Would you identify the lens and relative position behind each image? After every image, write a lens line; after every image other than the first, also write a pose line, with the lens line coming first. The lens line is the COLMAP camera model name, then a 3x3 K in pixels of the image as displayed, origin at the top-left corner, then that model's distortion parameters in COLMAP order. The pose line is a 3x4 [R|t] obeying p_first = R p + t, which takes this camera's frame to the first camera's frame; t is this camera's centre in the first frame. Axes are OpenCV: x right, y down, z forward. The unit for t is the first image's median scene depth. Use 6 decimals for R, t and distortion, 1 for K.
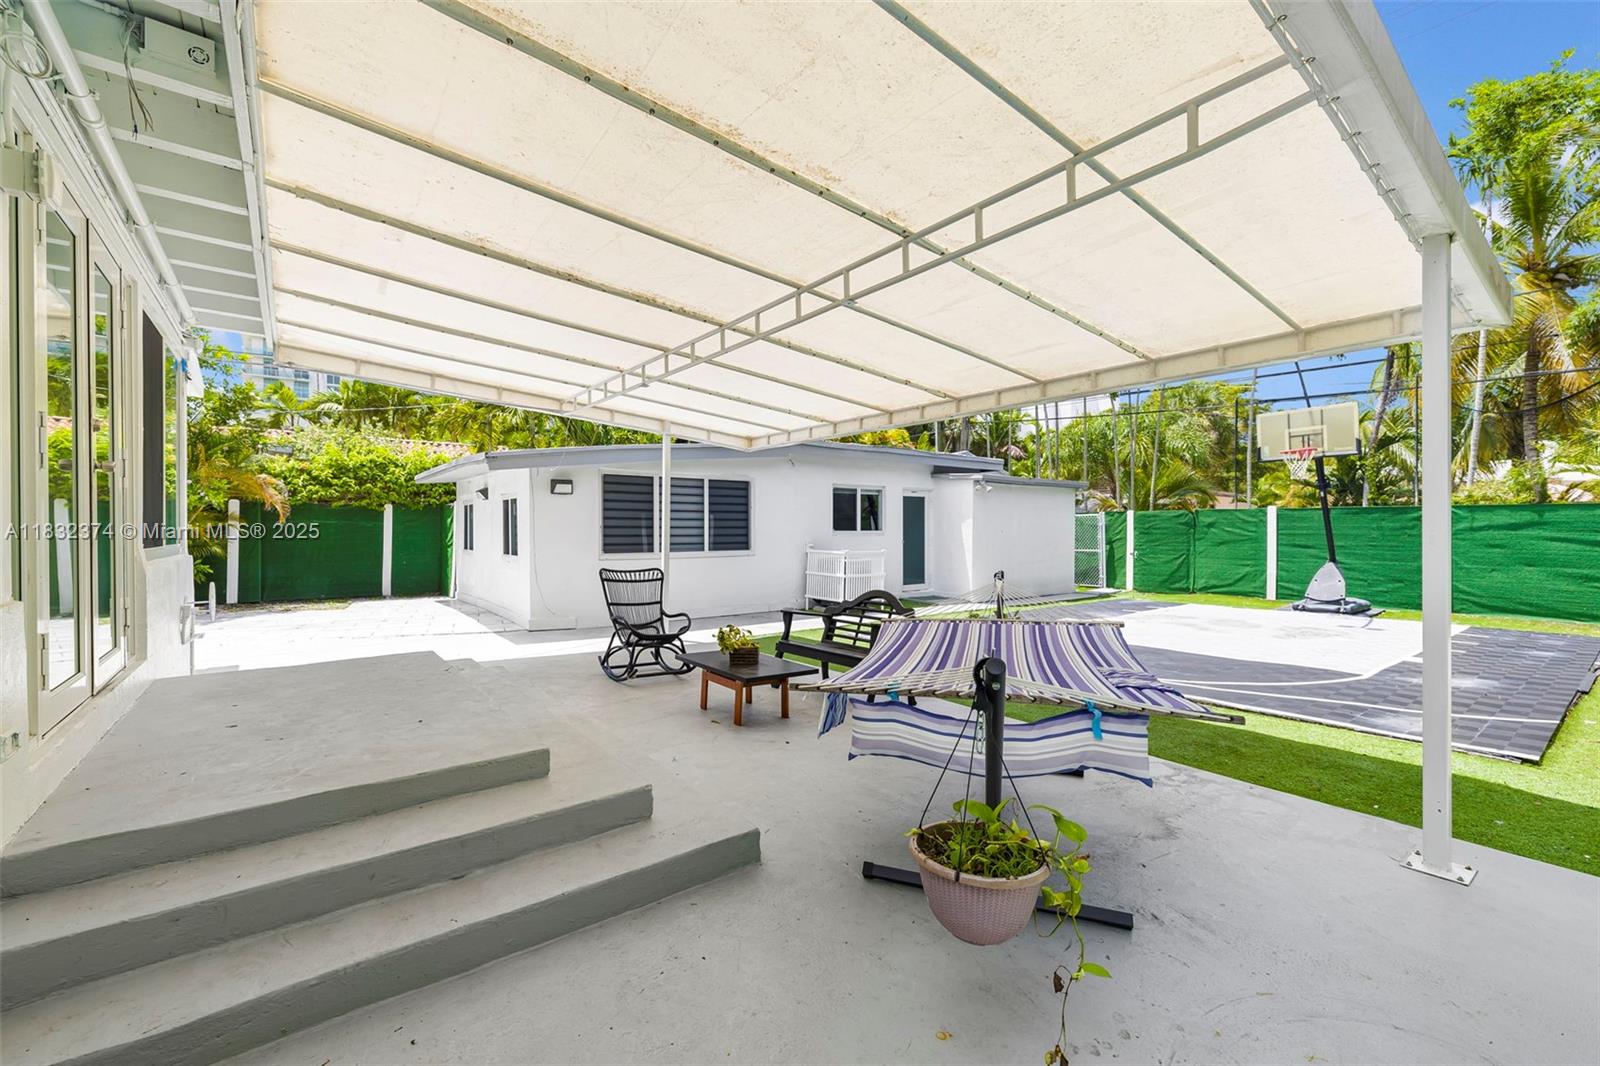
lens RADIAL K [[663.6, 0, 804.5], [0, 663.6, 531.5], [0, 0, 1]] dist [-0.001639, 0.000347]
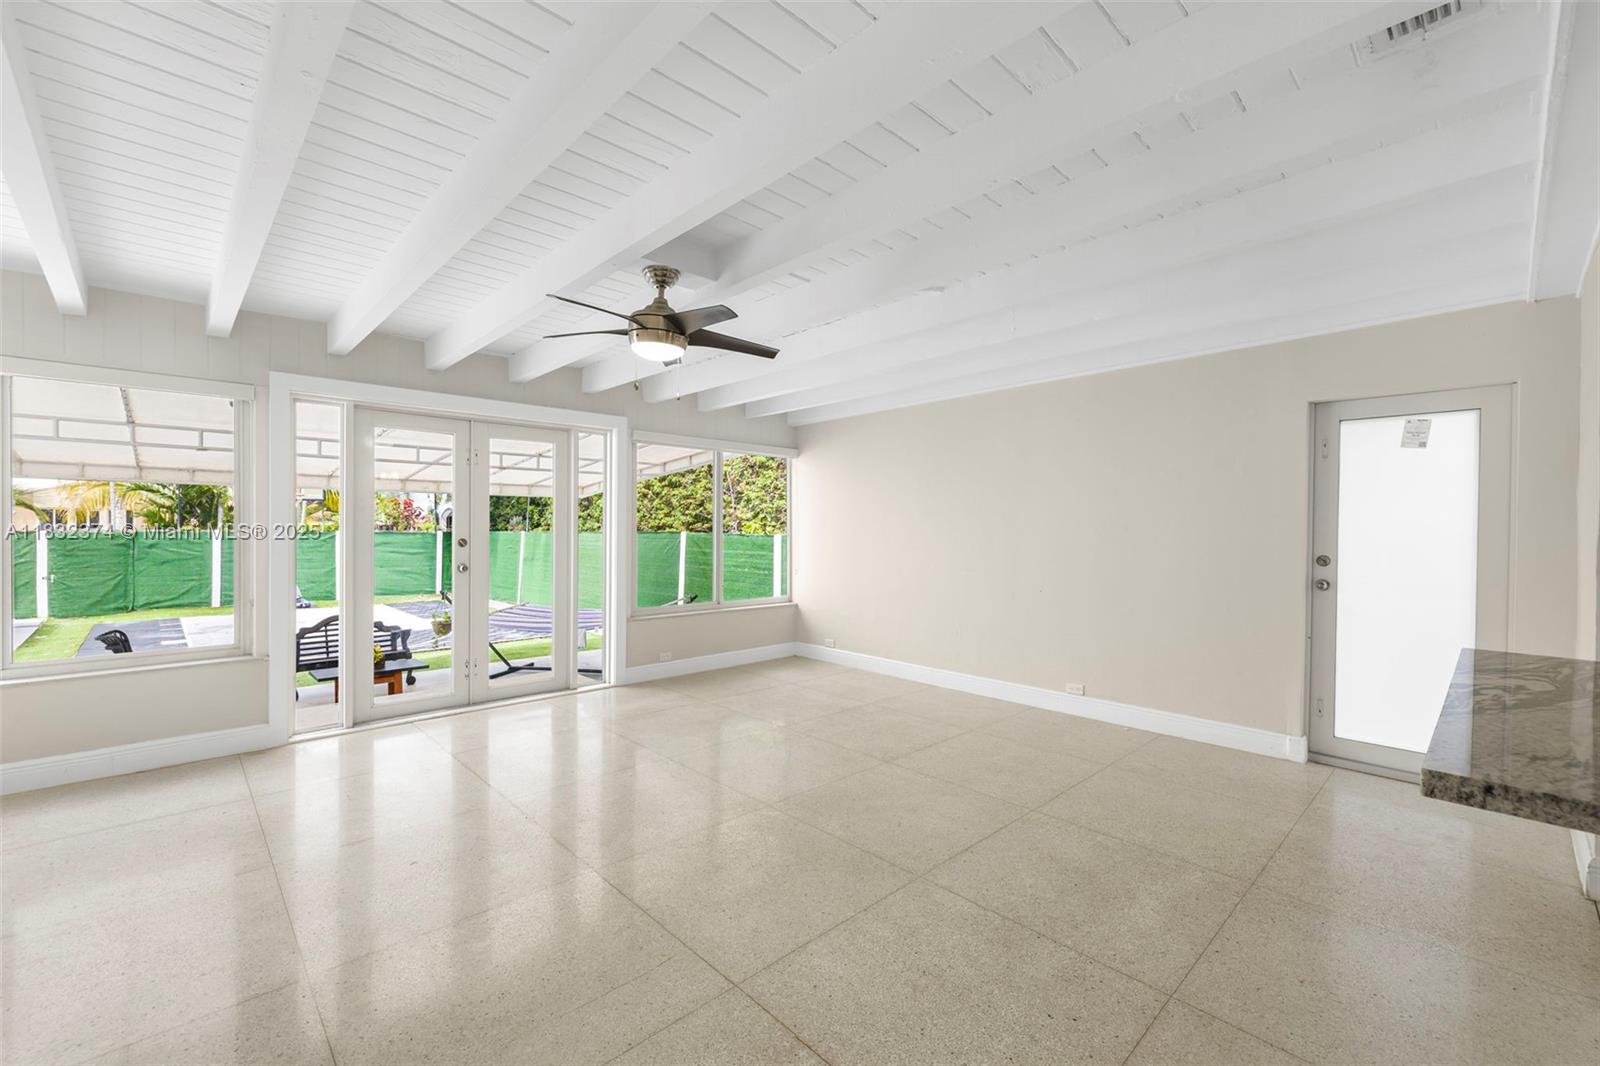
lens RADIAL K [[663.6, 0, 799.9], [0, 663.6, 541.0], [0, 0, 1]] dist [-0.001639, 0.000347]
pose [[-0.072900, -0.025970, 0.997001, -0.928073], [-0.003739, 0.999661, 0.025766, -0.084731], [-0.997332, -0.001850, -0.072972, 0.039901]]
